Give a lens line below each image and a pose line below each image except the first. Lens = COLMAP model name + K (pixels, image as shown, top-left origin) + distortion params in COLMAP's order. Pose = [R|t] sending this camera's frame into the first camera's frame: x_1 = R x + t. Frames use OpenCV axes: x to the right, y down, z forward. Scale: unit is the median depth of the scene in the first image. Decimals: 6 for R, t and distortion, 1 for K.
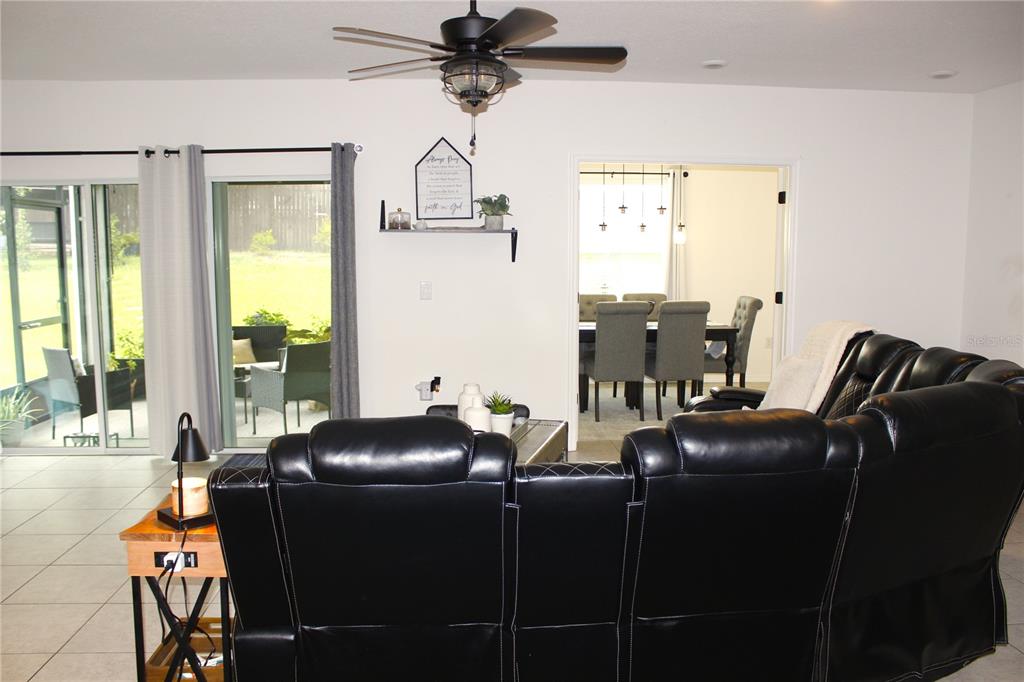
lens RADIAL K [[851.0, 0, 509.4], [0, 851.0, 353.0], [0, 0, 1]] dist [-0.166442, 0.155558]
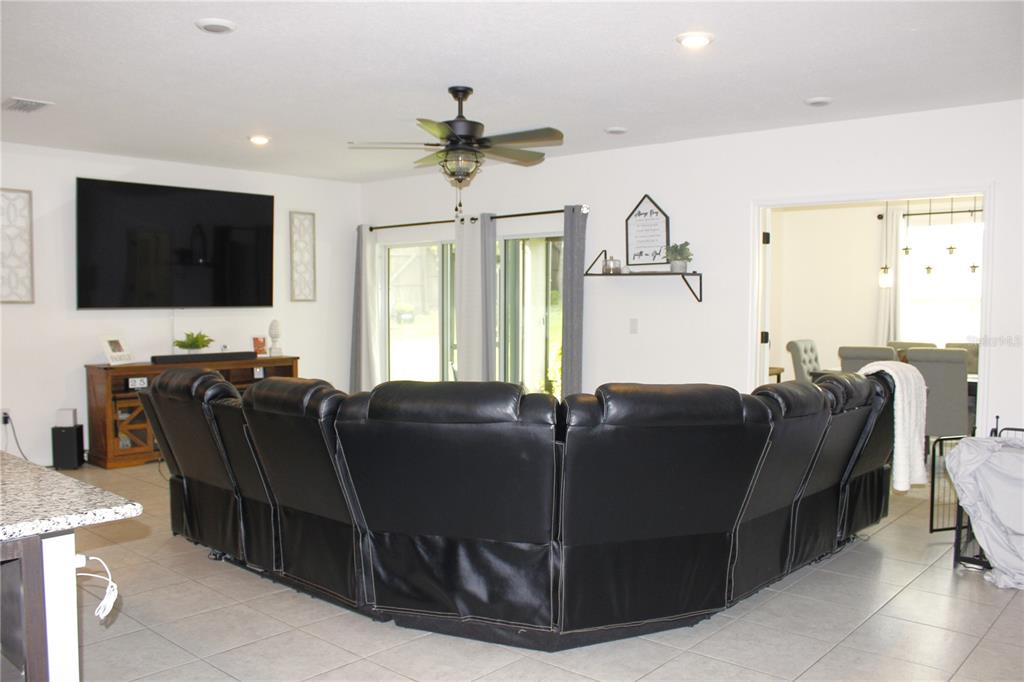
lens RADIAL K [[851.0, 0, 509.4], [0, 851.0, 353.0], [0, 0, 1]] dist [-0.166442, 0.155558]
pose [[0.742751, 0.038268, -0.668473, 0.566945], [-0.079094, 0.996390, -0.030843, 0.013141], [0.664880, 0.075781, 0.743096, 0.023560]]
